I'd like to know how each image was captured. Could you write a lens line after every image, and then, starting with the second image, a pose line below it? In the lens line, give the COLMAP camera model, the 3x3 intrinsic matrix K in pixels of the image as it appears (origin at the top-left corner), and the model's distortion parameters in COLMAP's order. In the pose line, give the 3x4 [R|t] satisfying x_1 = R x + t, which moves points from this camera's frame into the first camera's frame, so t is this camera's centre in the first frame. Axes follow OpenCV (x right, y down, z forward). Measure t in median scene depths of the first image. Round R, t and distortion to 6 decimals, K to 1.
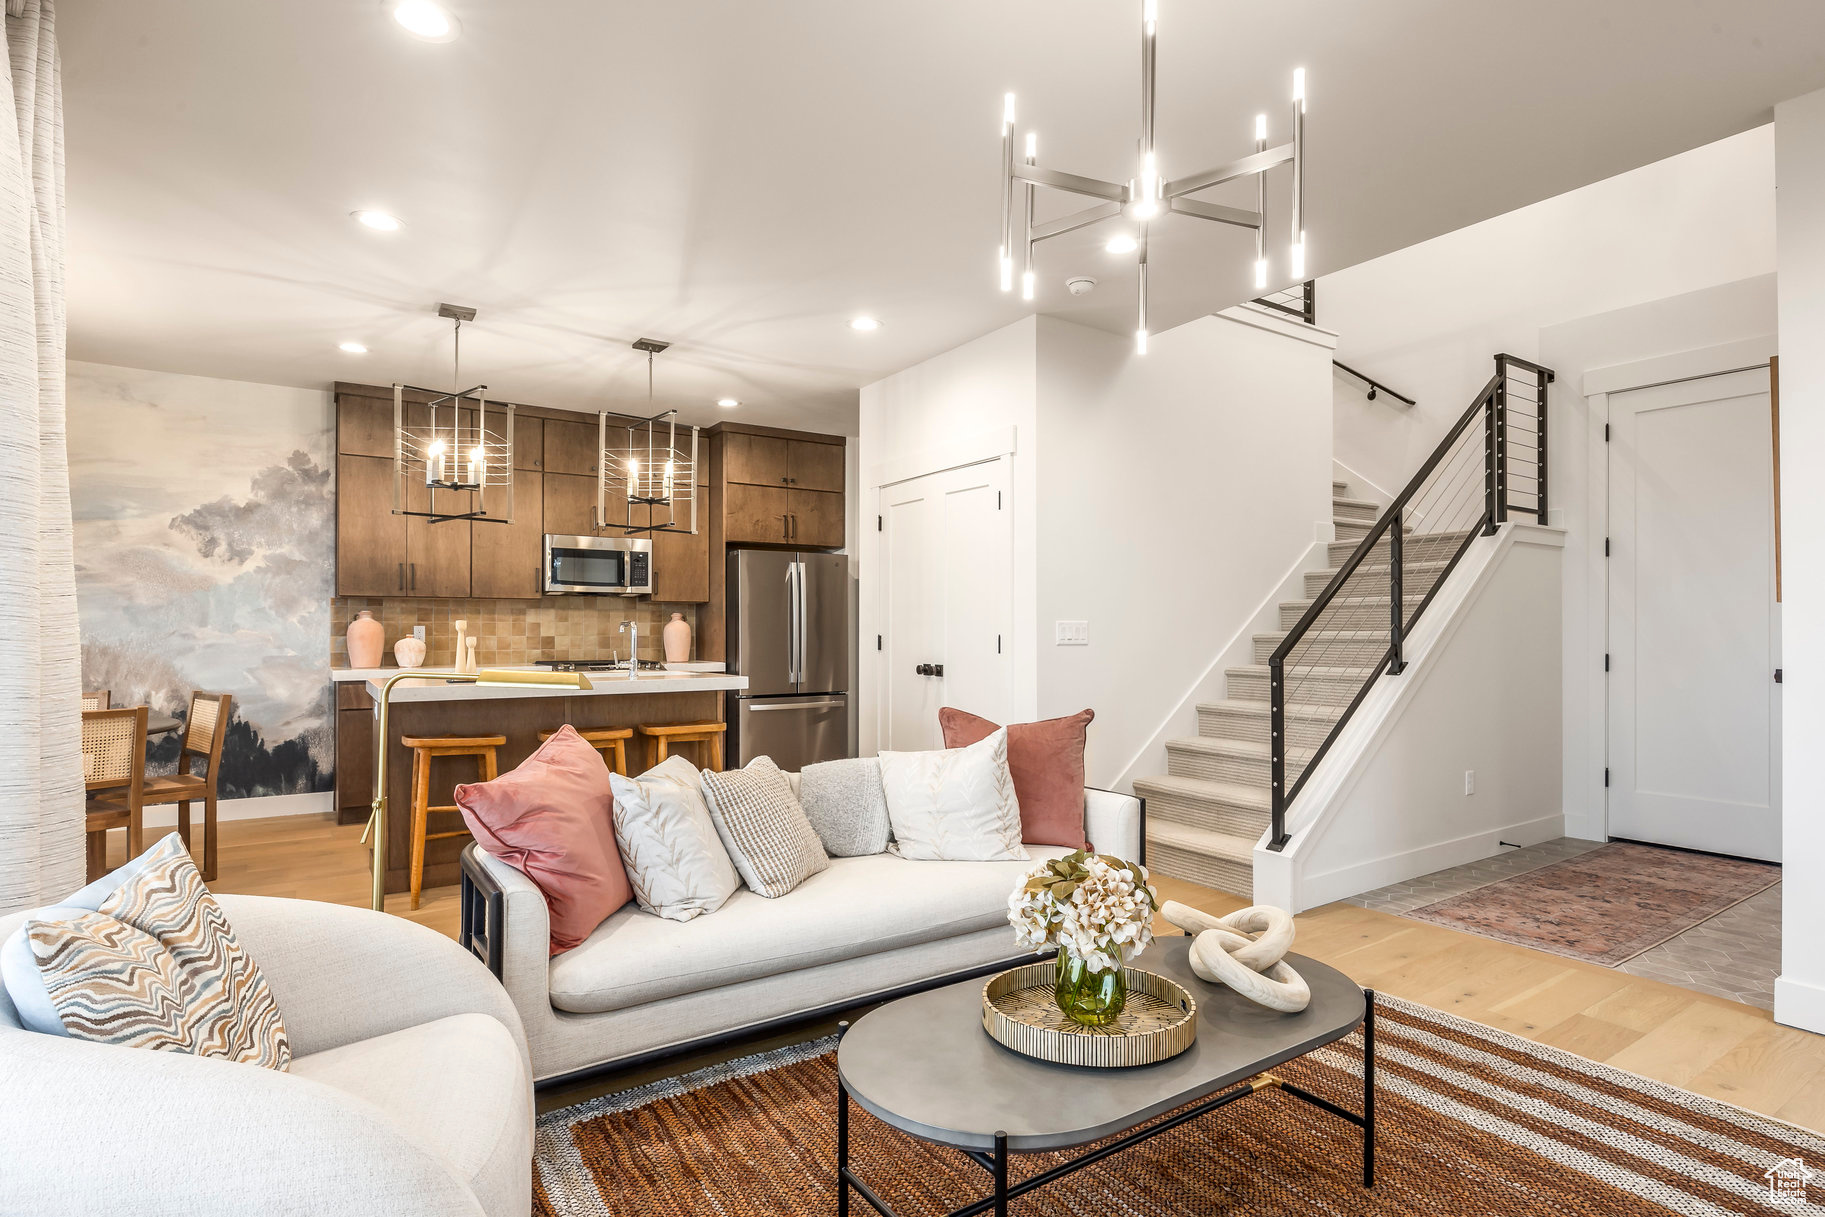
lens RADIAL K [[944.0, 0, 920.2], [0, 944.0, 615.6], [0, 0, 1]] dist [0.003159, -0.000088]
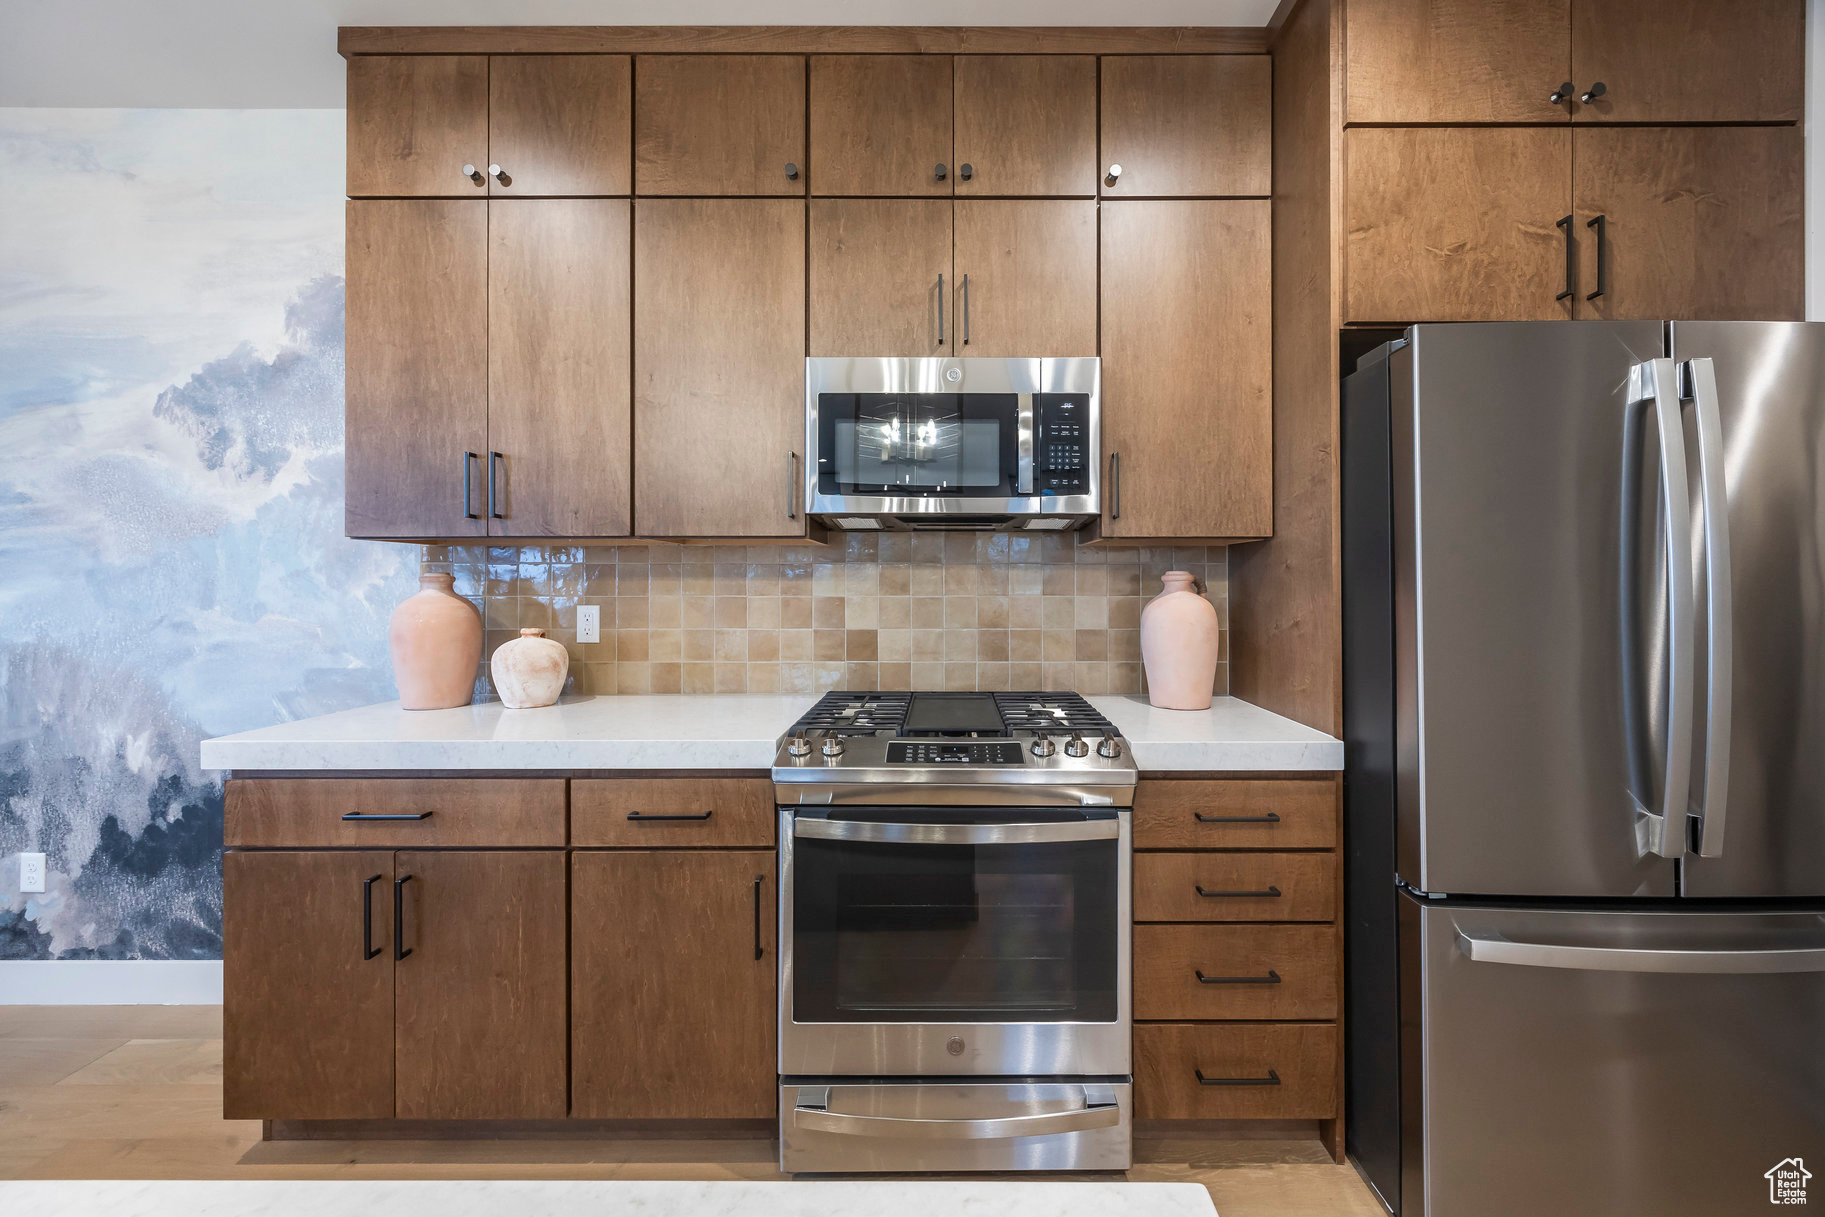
lens RADIAL K [[778.1, 0, 923.1], [0, 778.1, 577.6], [0, 0, 1]] dist [0.002199, -0.000037]
pose [[0.832216, -0.003914, -0.554438, -0.209874], [0.009715, 0.999925, 0.007523, -0.003744], [0.554367, -0.011647, 0.832191, 0.844005]]
